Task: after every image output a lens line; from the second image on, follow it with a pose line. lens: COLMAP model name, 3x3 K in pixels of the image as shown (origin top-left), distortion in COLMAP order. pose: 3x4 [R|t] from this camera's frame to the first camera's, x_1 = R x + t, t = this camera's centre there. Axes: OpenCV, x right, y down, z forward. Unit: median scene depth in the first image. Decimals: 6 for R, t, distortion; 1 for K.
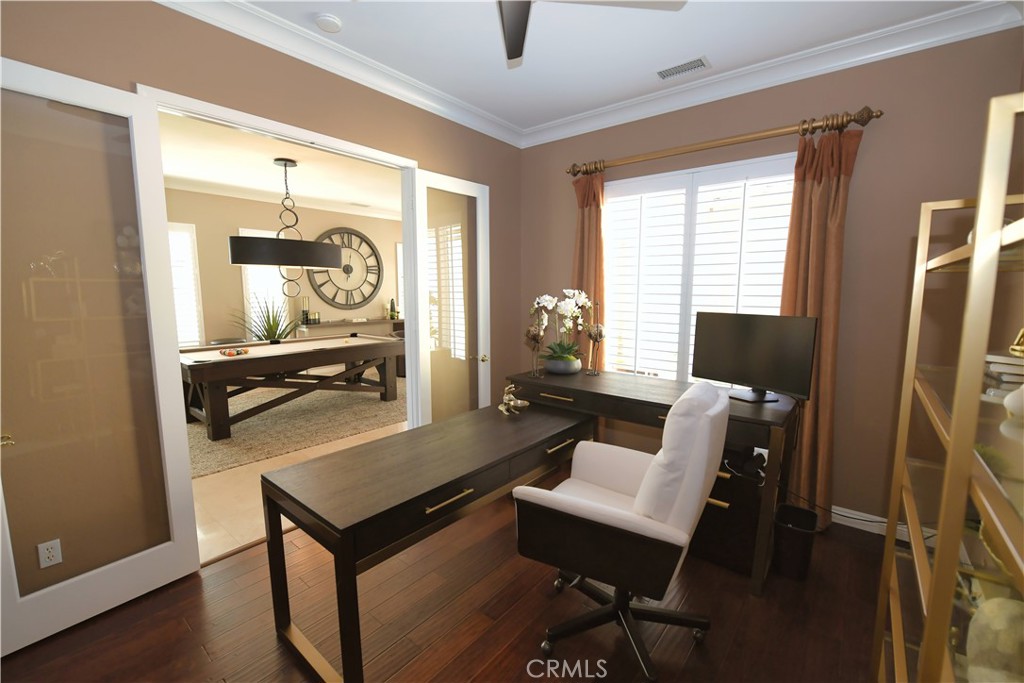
lens RADIAL K [[431.9, 0, 516.5], [0, 431.9, 340.2], [0, 0, 1]] dist [-0.007681, -0.001279]
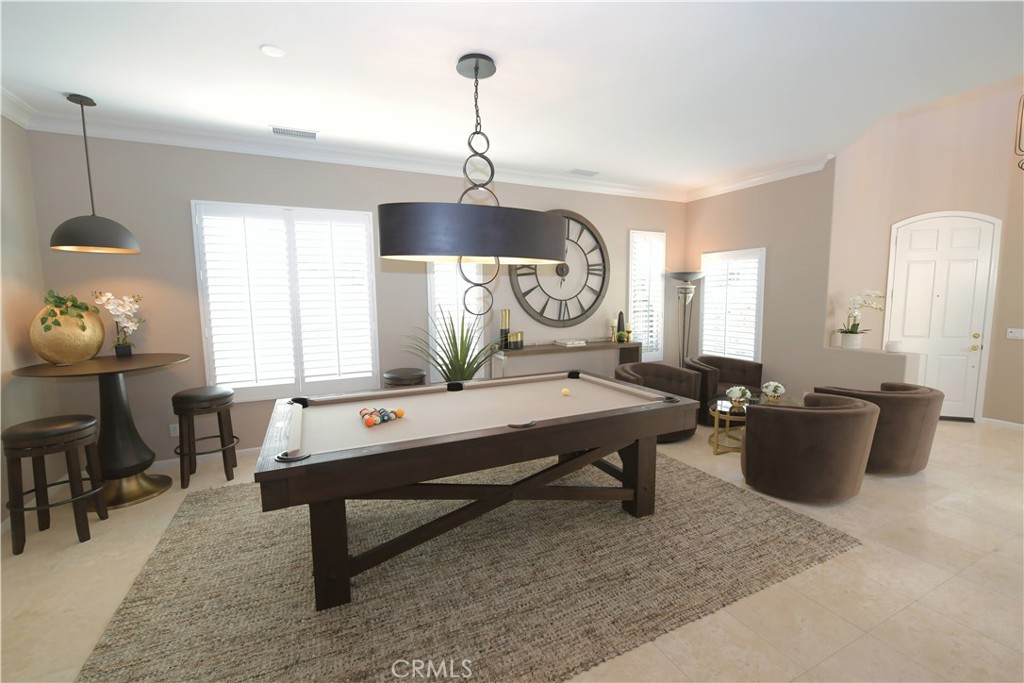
lens RADIAL K [[431.9, 0, 521.8], [0, 431.9, 338.4], [0, 0, 1]] dist [-0.007681, -0.001279]
pose [[0.909613, 0.032373, -0.414193, -0.159151], [-0.040406, 0.999127, -0.010646, -0.043601], [0.413487, 0.026419, 0.910127, 0.342574]]
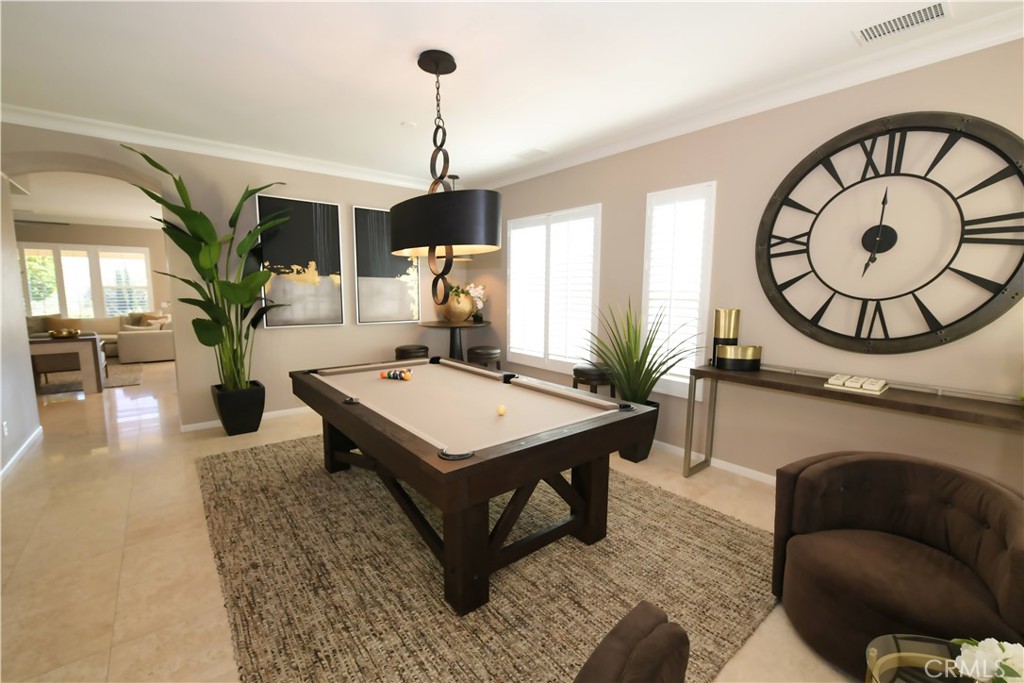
lens RADIAL K [[431.9, 0, 511.3], [0, 431.9, 338.6], [0, 0, 1]] dist [-0.007681, -0.001279]
pose [[-0.195754, 0.109440, -0.974527, 0.014724], [-0.125721, 0.982752, 0.135617, -0.095012], [0.972561, 0.149066, -0.178619, 0.788254]]
